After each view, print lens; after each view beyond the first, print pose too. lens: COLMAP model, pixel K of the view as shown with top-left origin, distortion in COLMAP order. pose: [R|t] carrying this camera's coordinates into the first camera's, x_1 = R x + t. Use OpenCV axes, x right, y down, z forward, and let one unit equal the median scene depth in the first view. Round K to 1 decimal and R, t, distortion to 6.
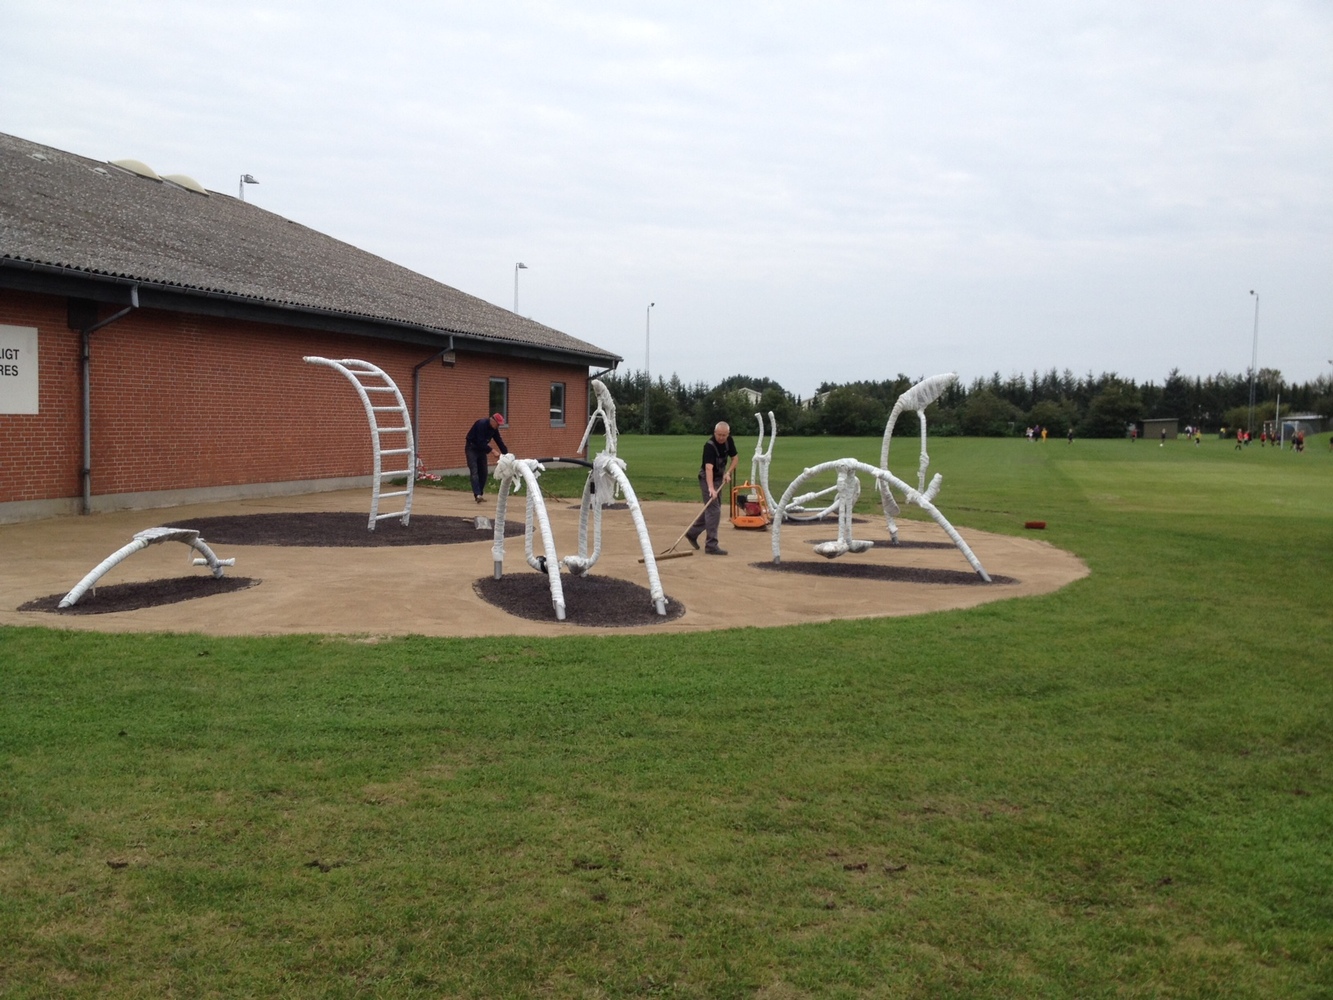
lens RADIAL K [[1357.4, 0, 666.5], [0, 1357.4, 500.0], [0, 0, 1]] dist [0.145418, -0.437934]
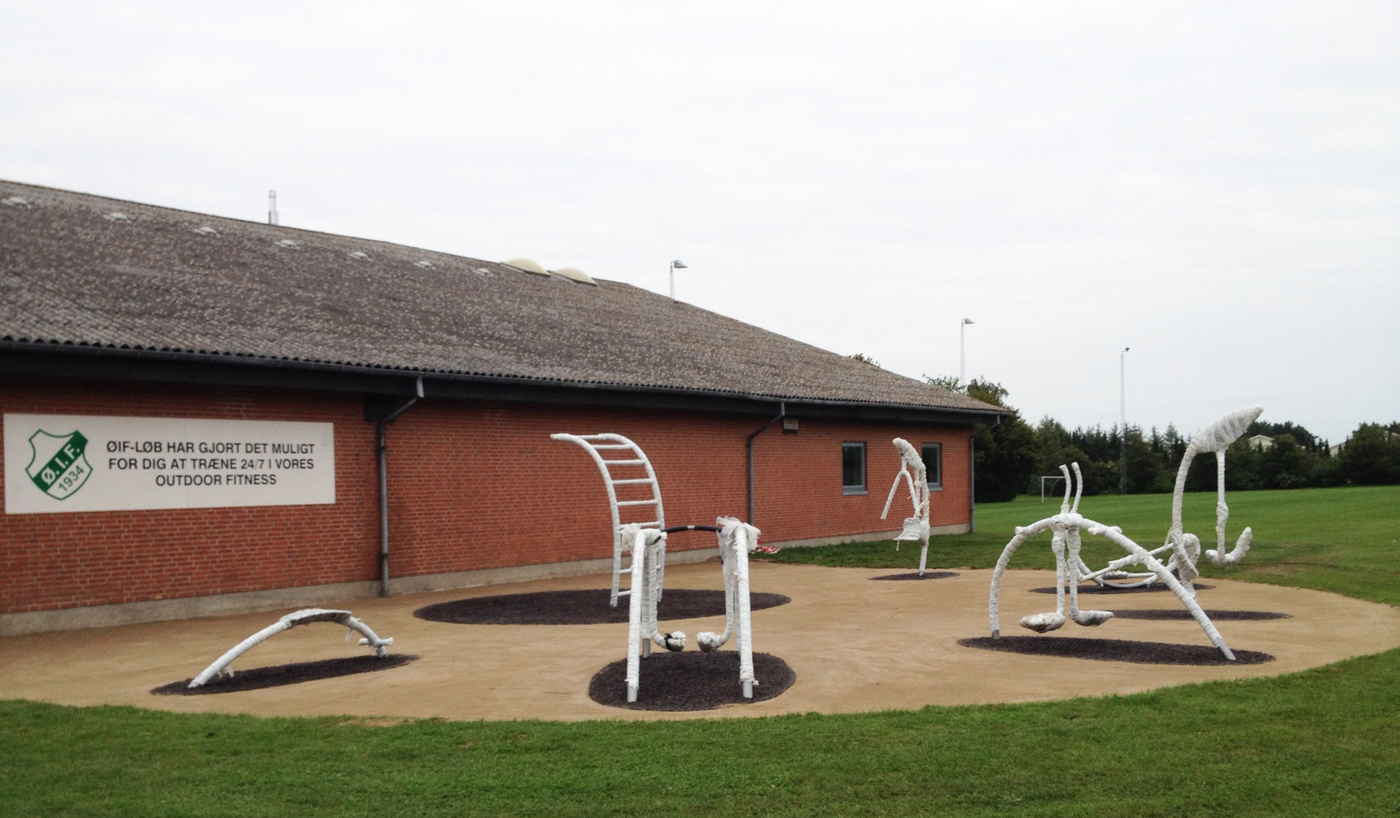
lens RADIAL K [[1412.8, 0, 699.9], [0, 1412.8, 483.2], [0, 0, 1]] dist [0.088698, -0.003564]
pose [[0.928341, -0.048778, -0.368516, 0.207597], [0.025298, 0.997345, -0.068283, 0.004339], [0.370869, 0.054067, 0.927110, 0.077840]]
